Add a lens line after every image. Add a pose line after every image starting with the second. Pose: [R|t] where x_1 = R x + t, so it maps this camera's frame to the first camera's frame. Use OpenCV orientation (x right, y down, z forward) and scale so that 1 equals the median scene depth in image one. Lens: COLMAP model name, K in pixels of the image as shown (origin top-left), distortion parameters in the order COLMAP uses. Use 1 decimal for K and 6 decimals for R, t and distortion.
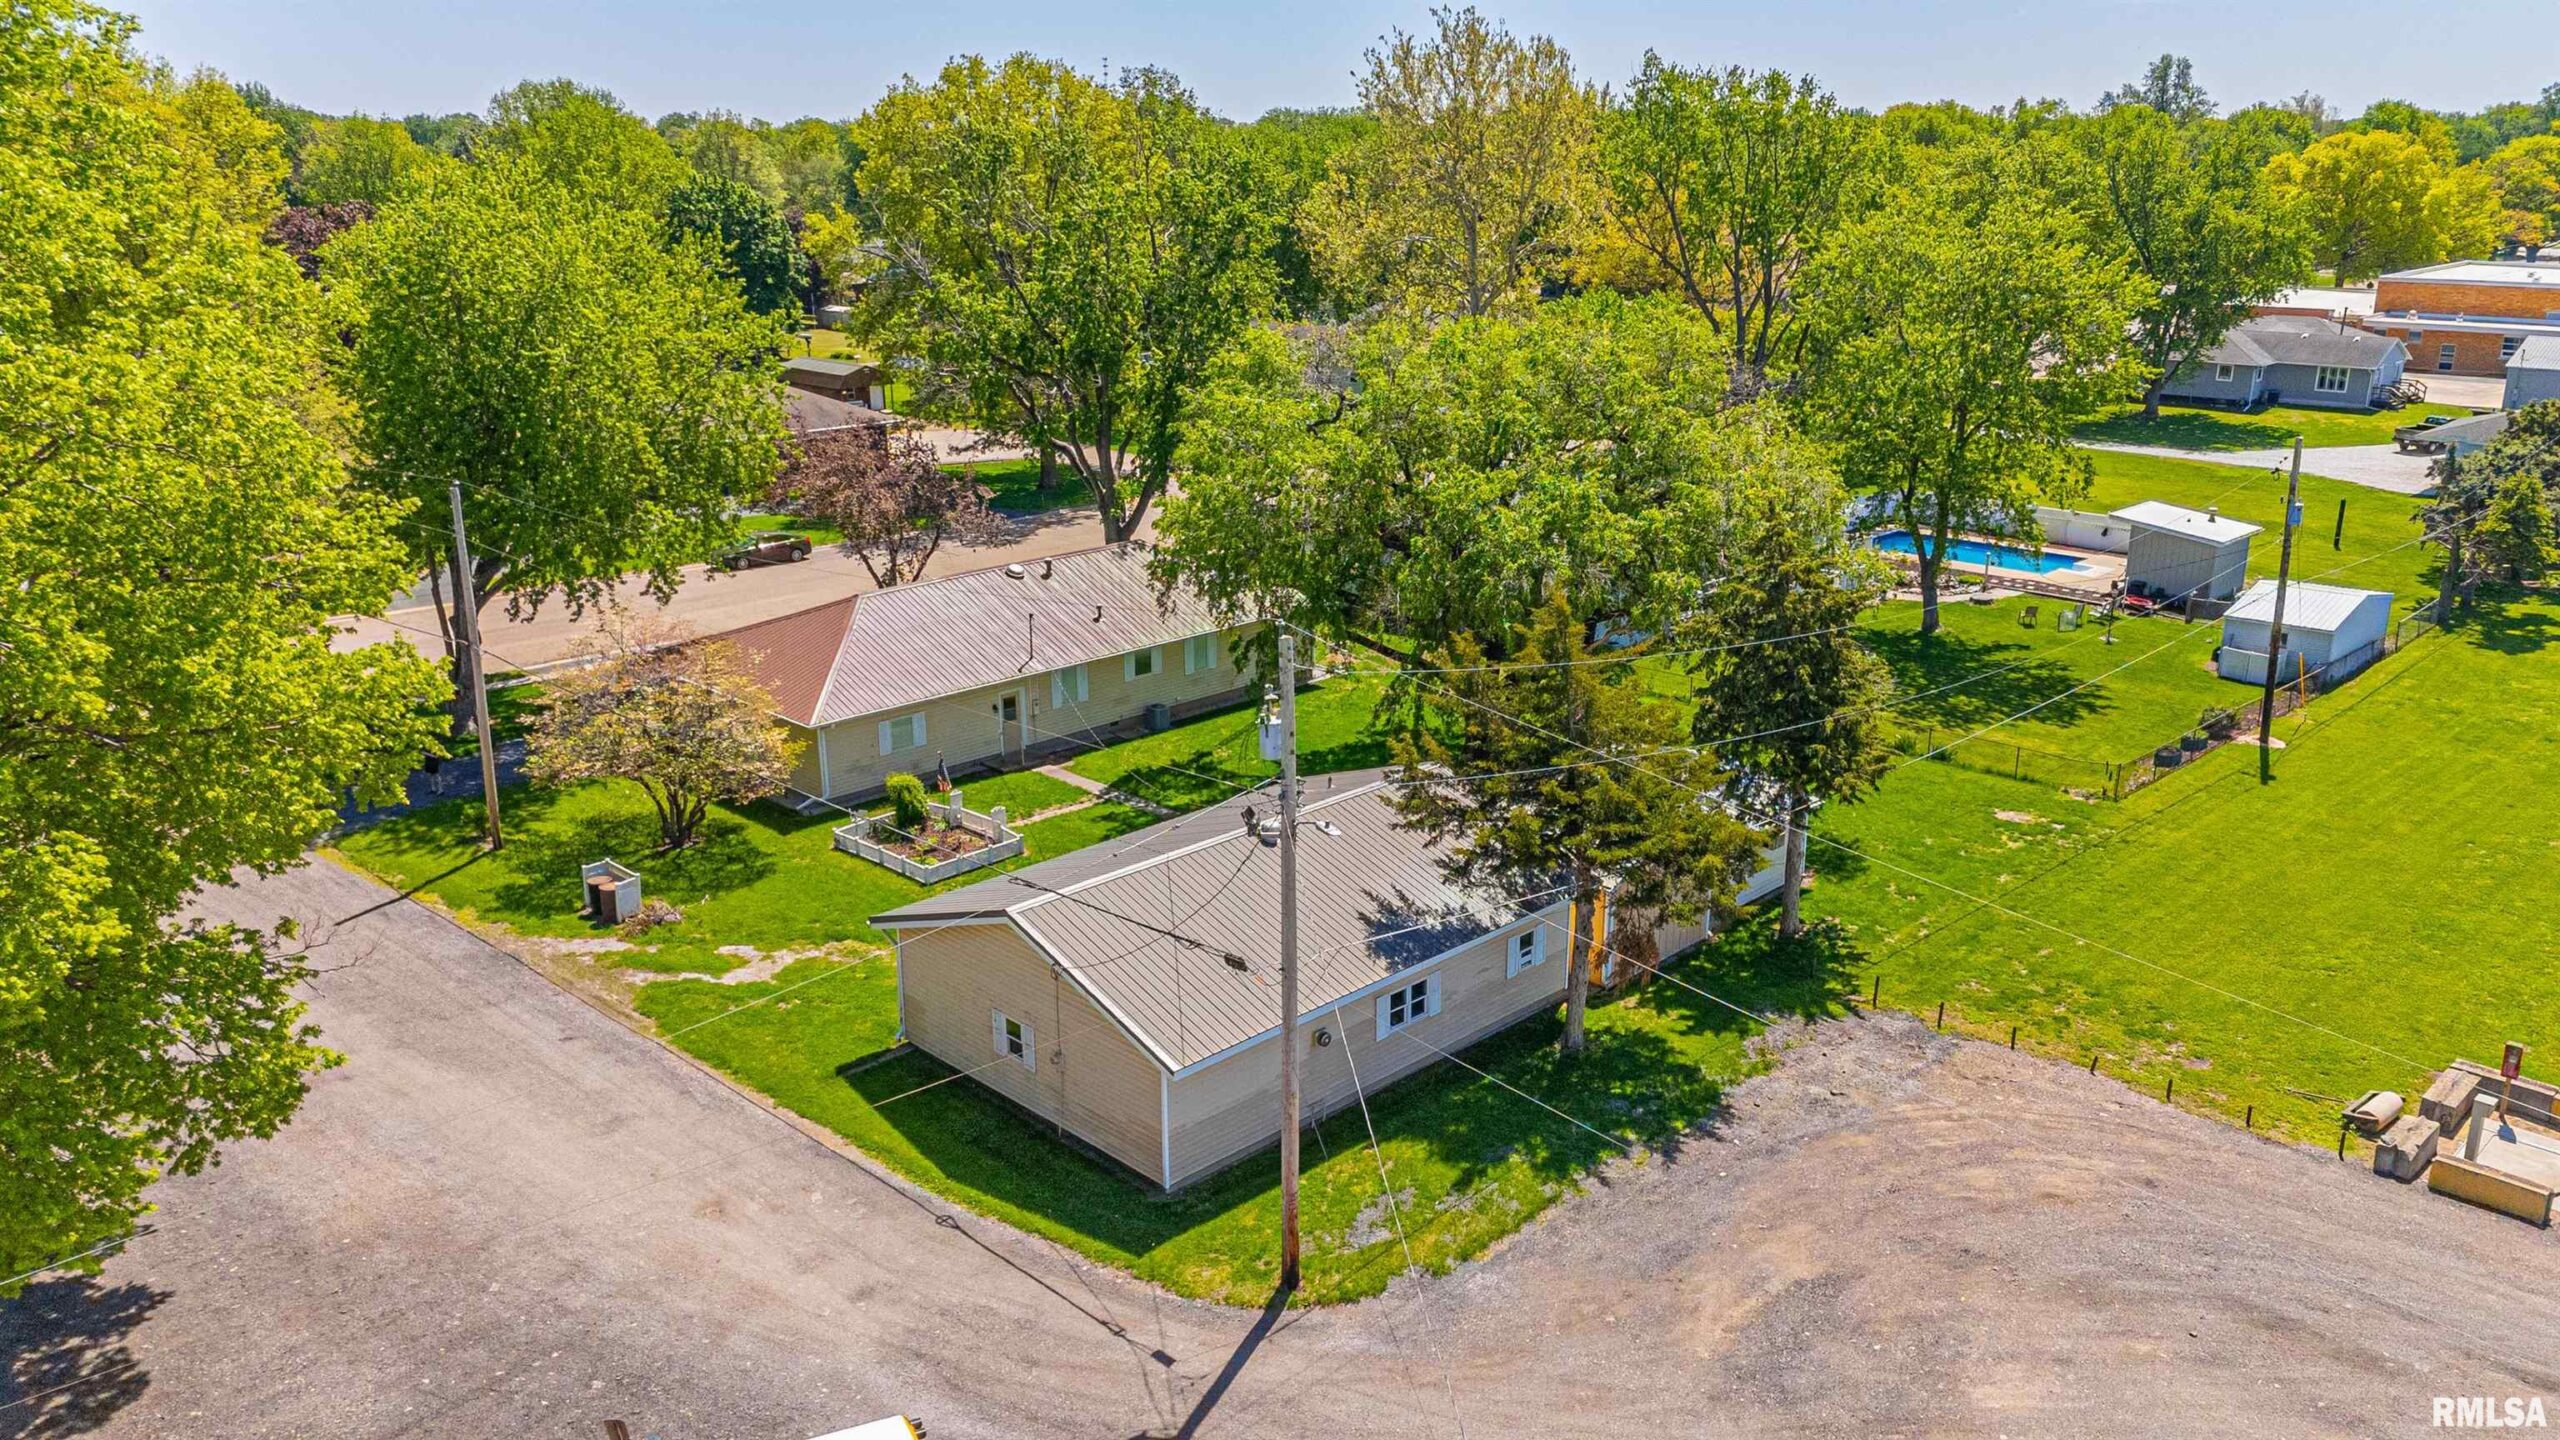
lens RADIAL K [[1910.4, 0, 1338.4], [0, 1910.4, 719.6], [0, 0, 1]] dist [0.039486, -0.000288]
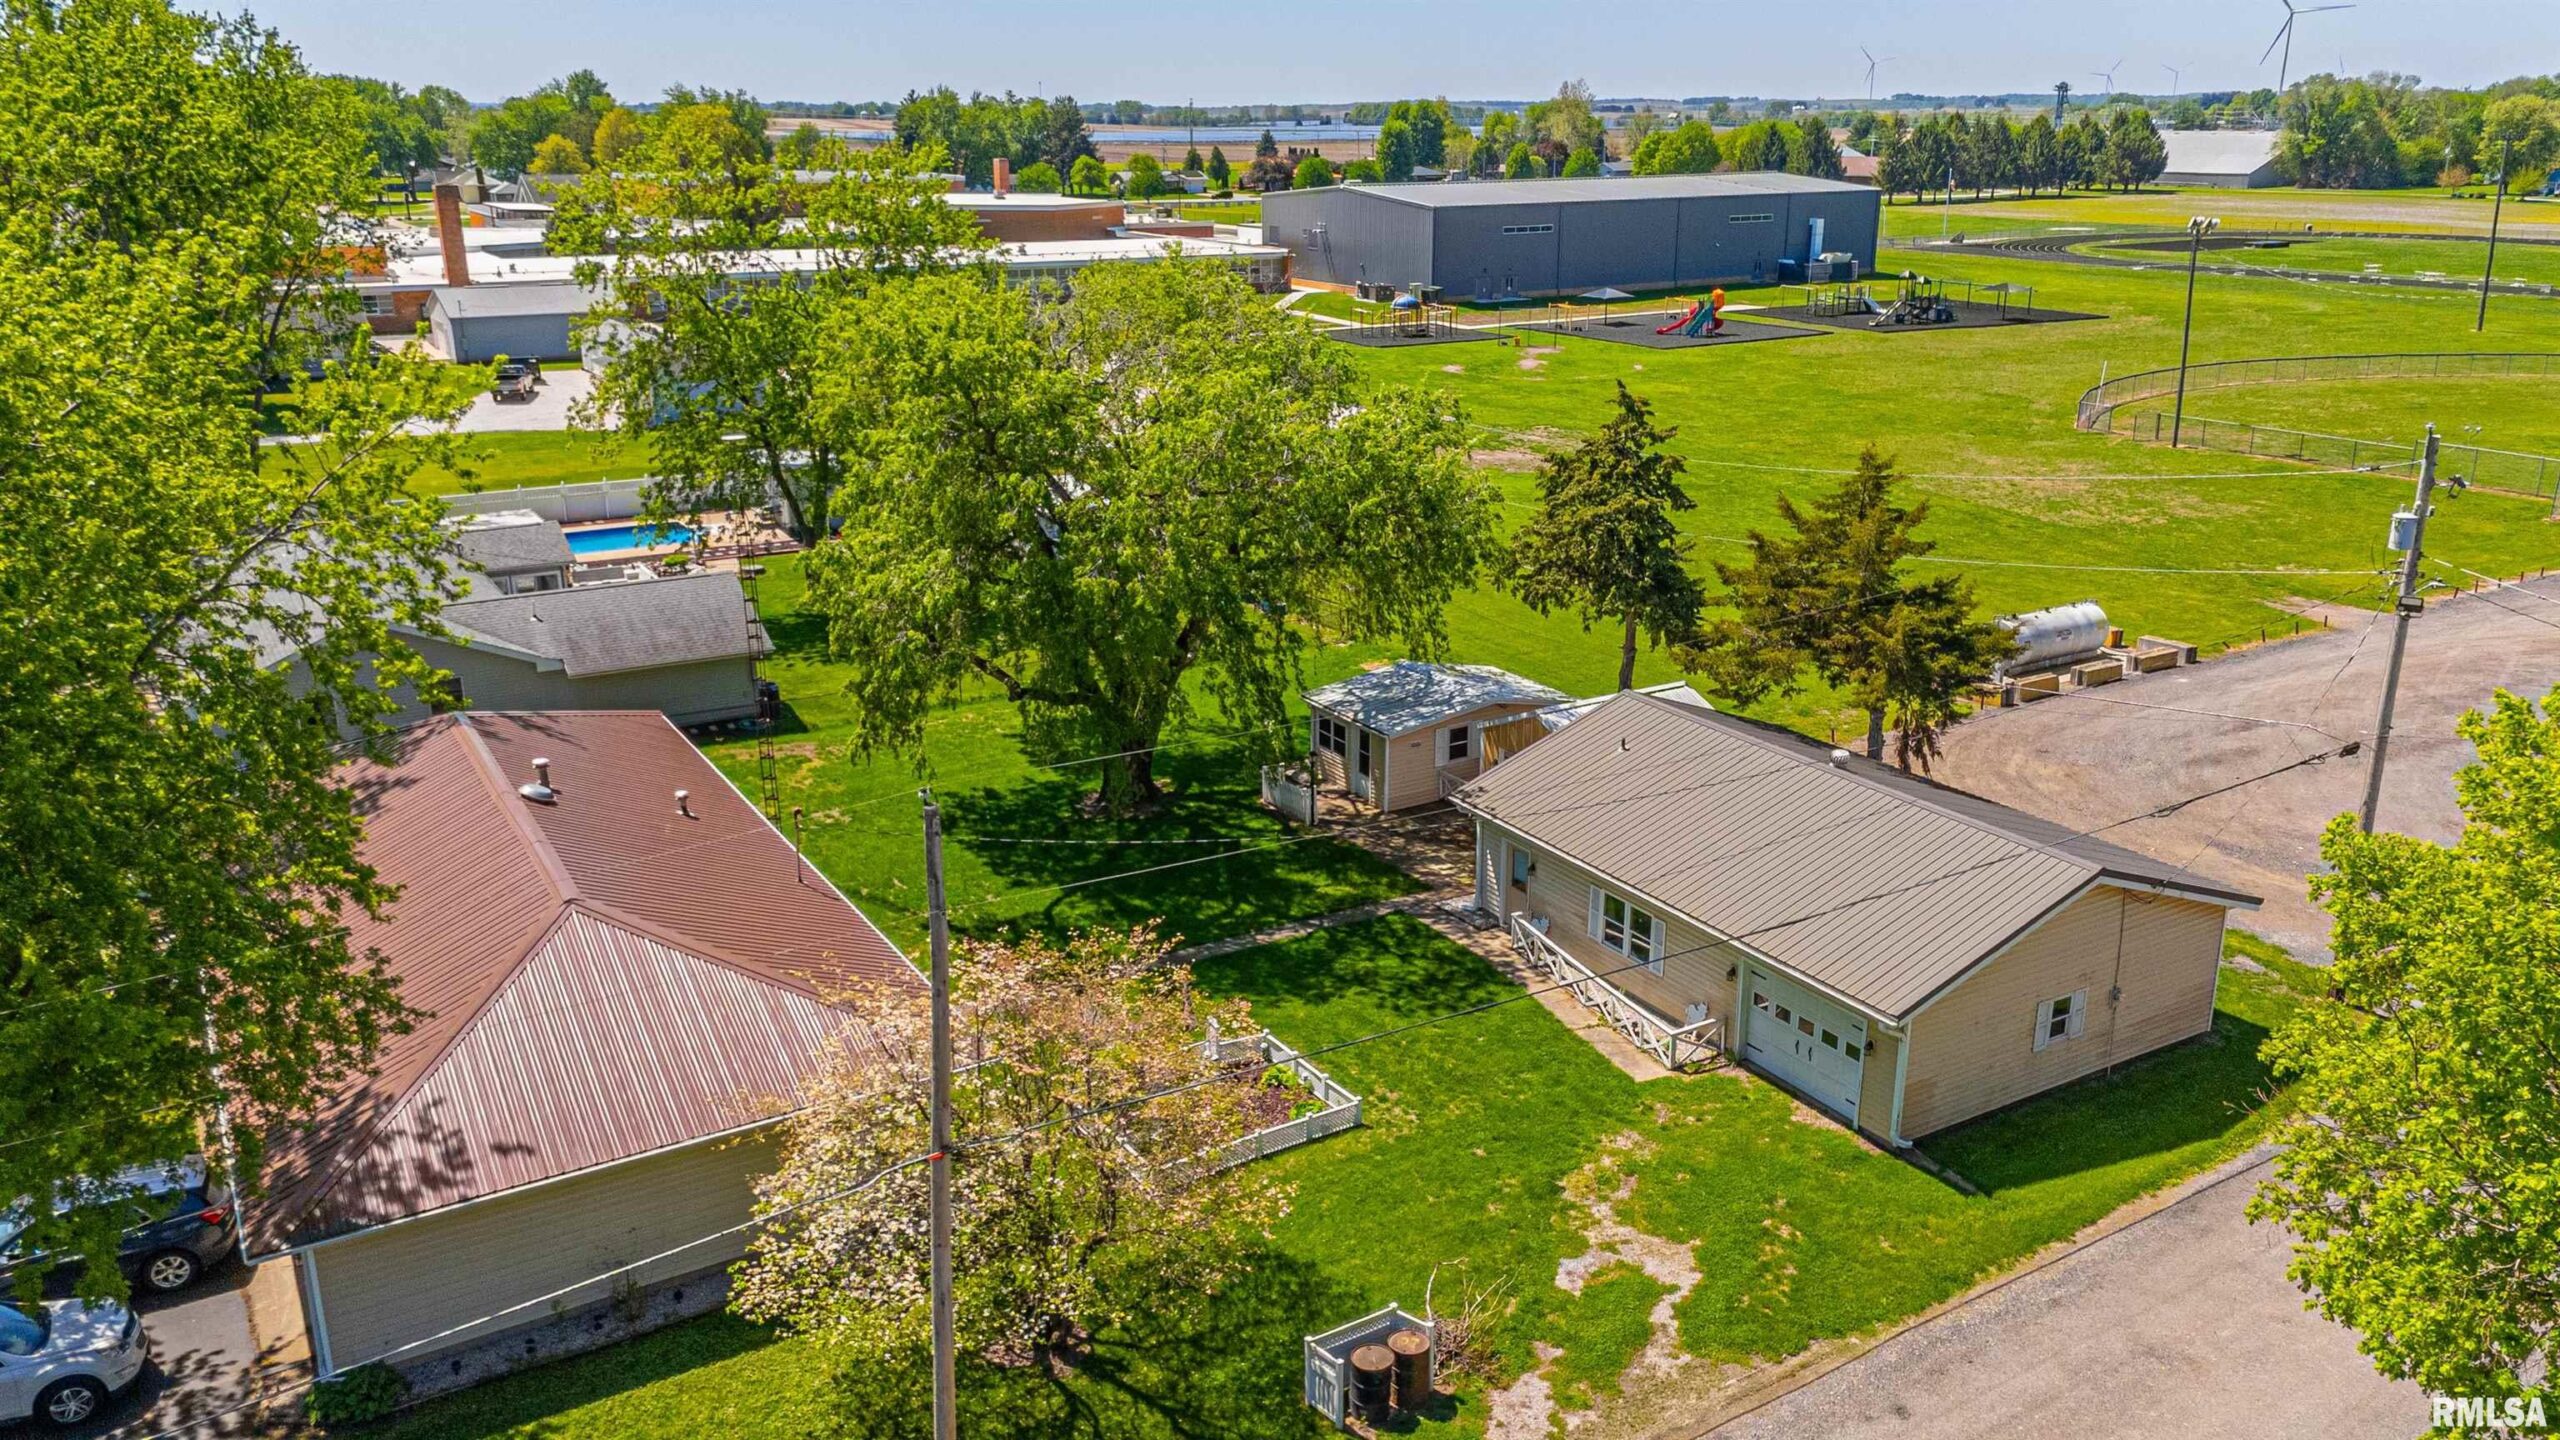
lens RADIAL K [[1910.4, 0, 1338.4], [0, 1910.4, 719.6], [0, 0, 1]] dist [0.039486, -0.000288]
pose [[0.239066, -0.298204, 0.924079, -0.914023], [0.277685, 0.932925, 0.229220, -0.234086], [-0.930451, 0.201805, 0.305837, 0.878007]]
